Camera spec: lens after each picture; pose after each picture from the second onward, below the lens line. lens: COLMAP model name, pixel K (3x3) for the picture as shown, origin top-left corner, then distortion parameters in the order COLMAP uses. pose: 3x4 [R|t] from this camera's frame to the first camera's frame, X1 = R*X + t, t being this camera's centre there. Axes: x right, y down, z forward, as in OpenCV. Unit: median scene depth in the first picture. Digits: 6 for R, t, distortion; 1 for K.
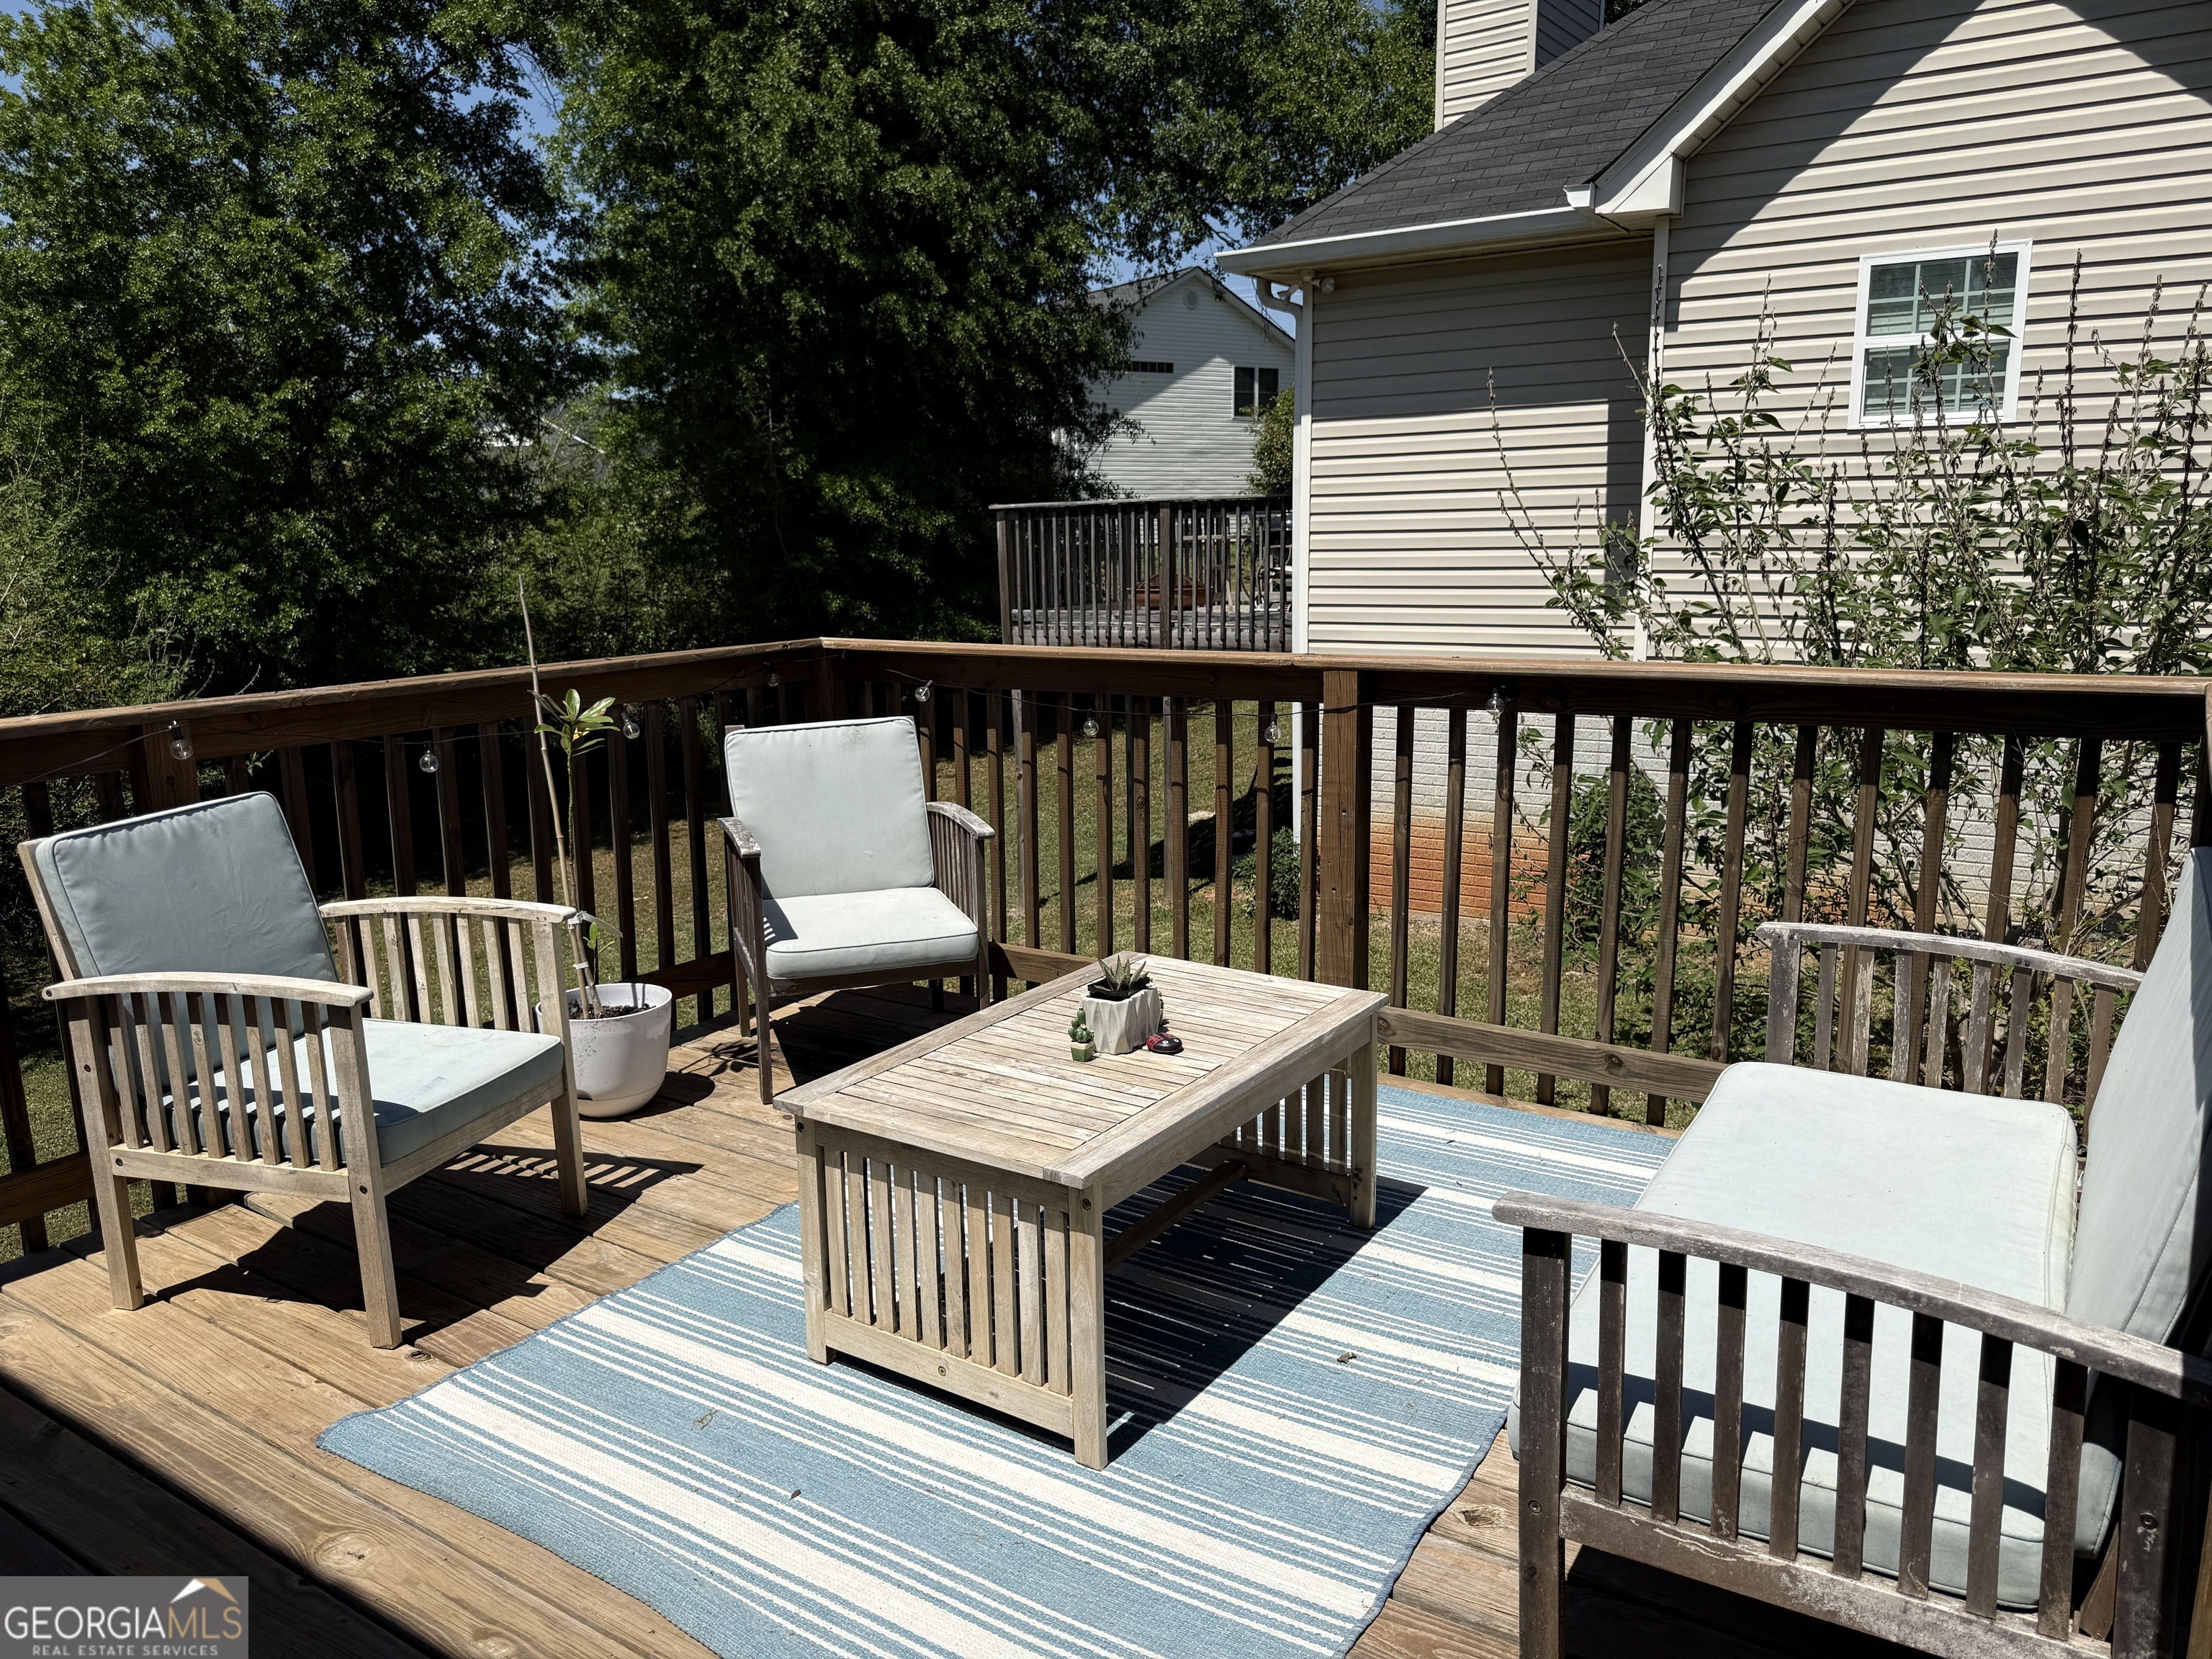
lens RADIAL K [[1550.5, 0, 1109.9], [0, 1550.5, 827.7], [0, 0, 1]] dist [-0.012561, -0.010299]
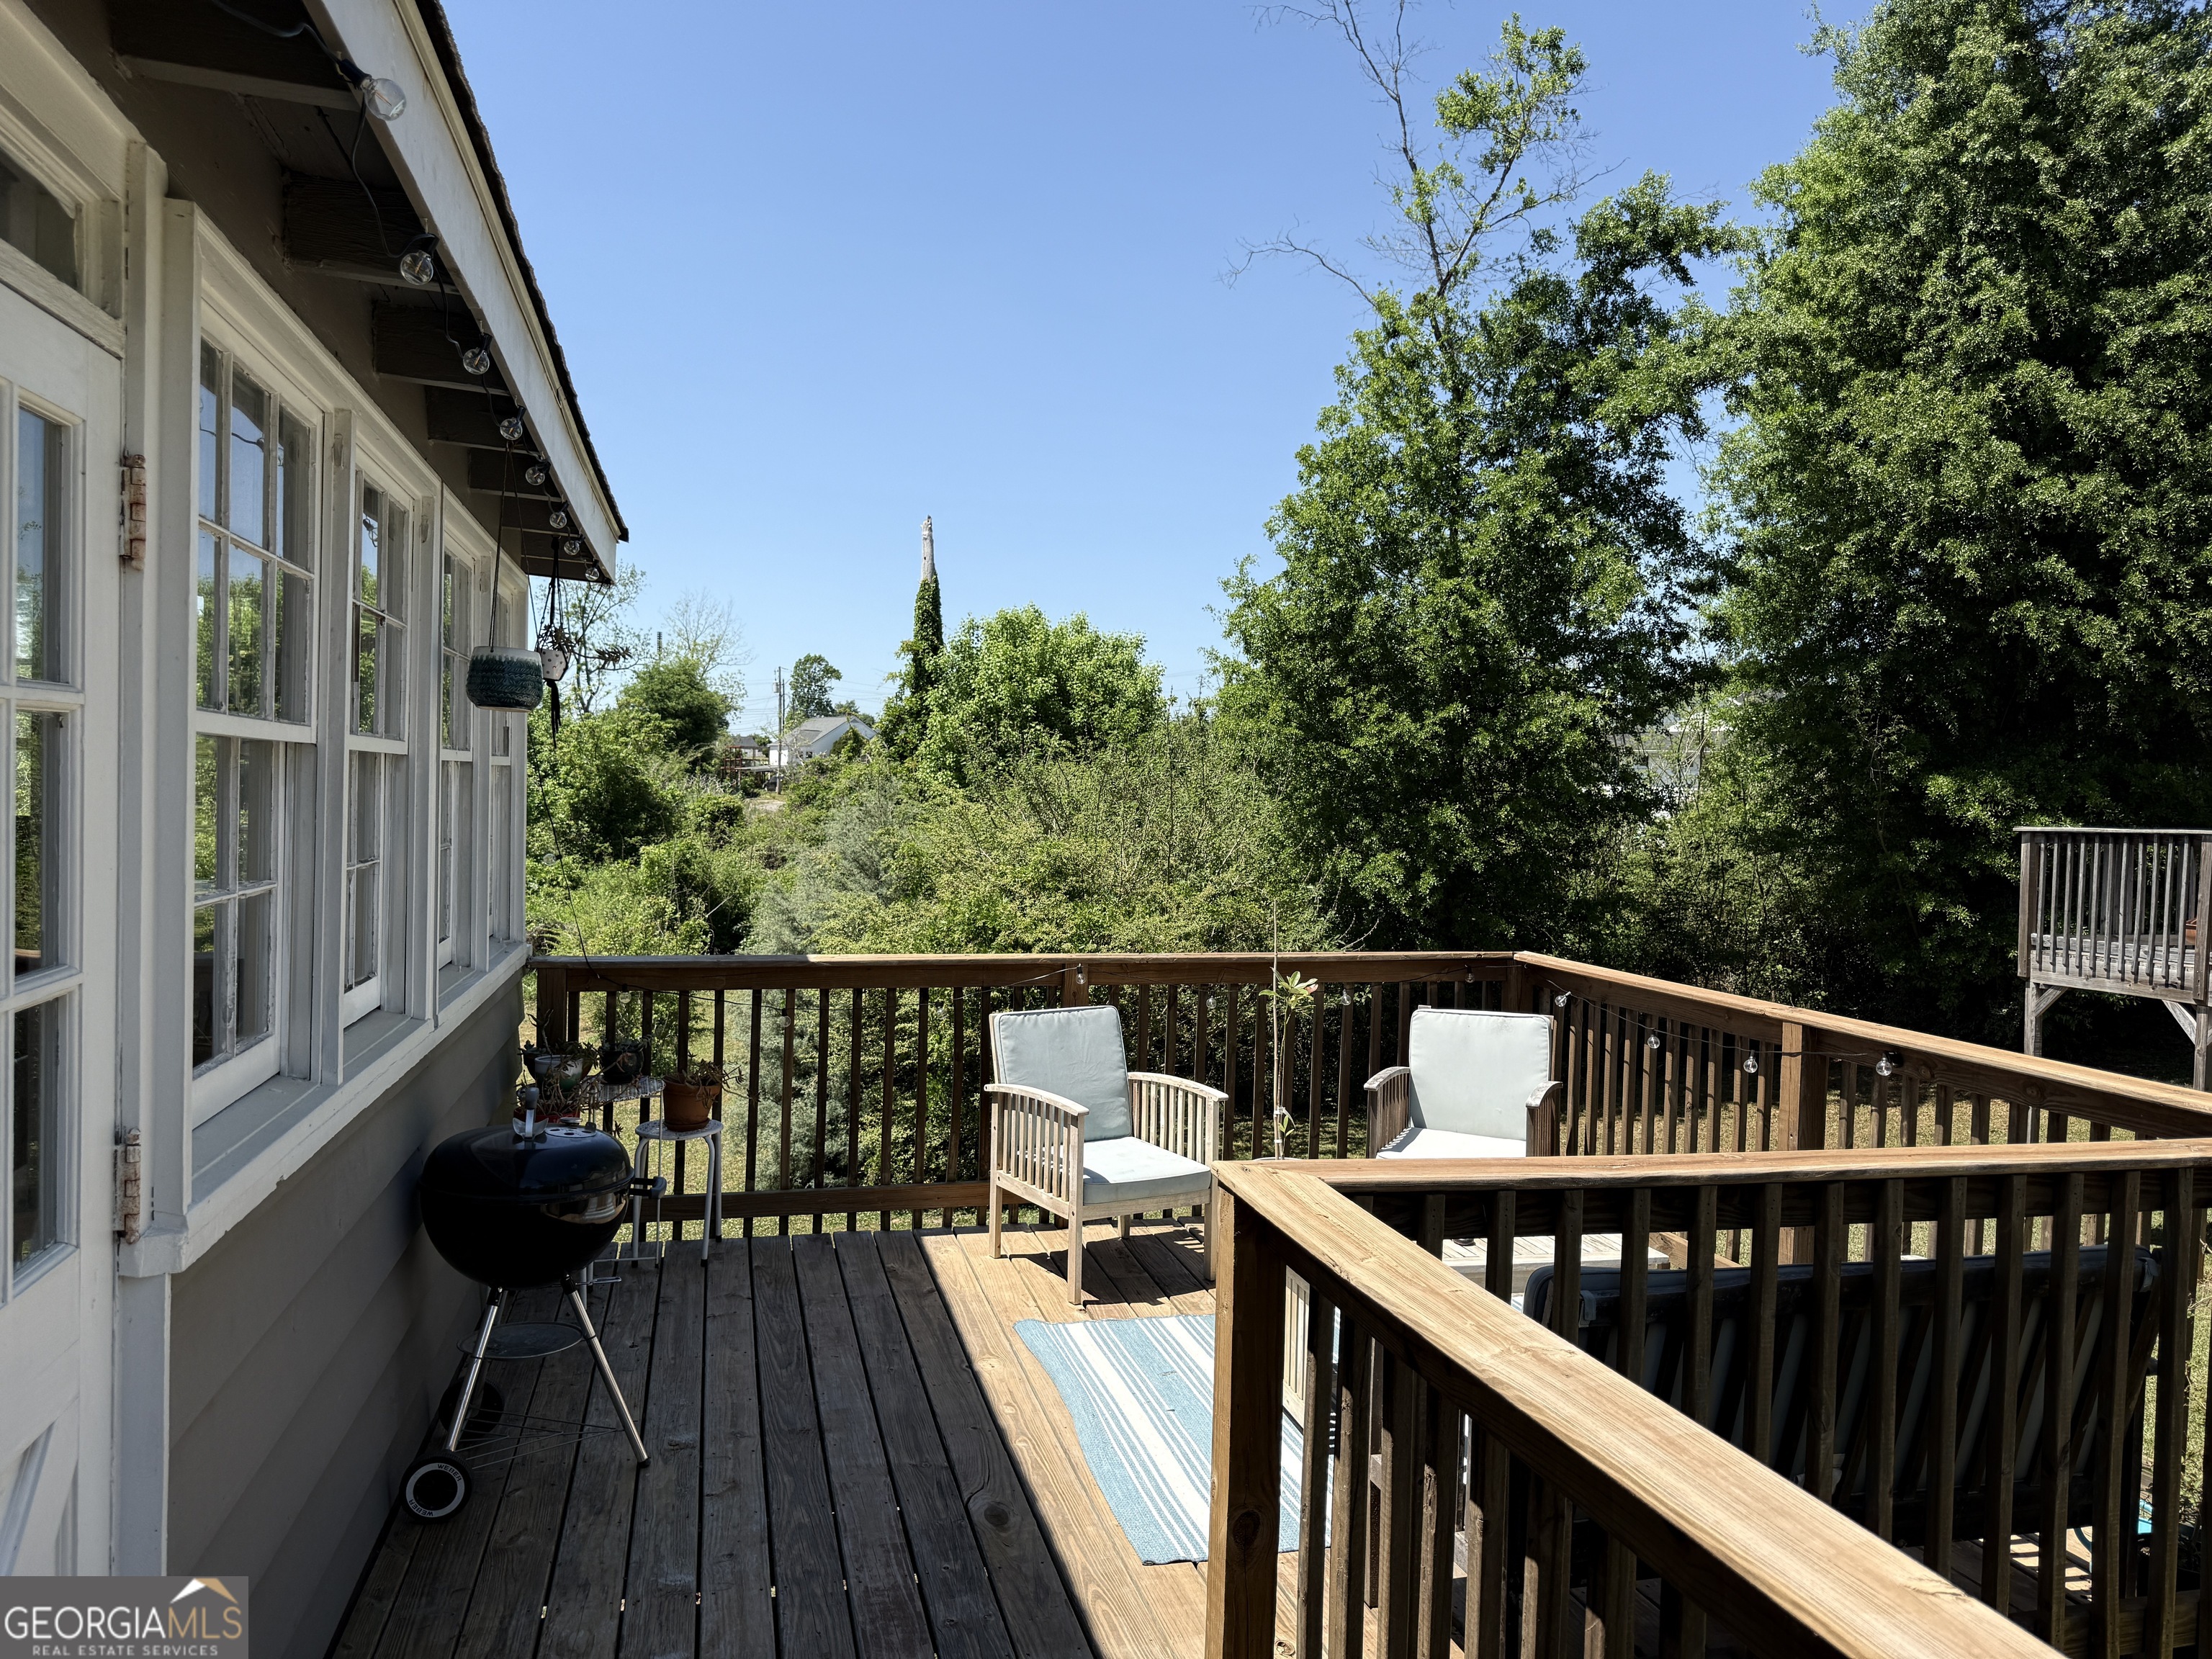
lens RADIAL K [[1550.5, 0, 1111.0], [0, 1550.5, 843.5], [0, 0, 1]] dist [-0.012561, -0.010299]
pose [[0.720885, 0.052846, -0.691037, 0.154332], [-0.163303, 0.981966, -0.095263, -0.007918], [0.673541, 0.181522, 0.716514, -0.078552]]
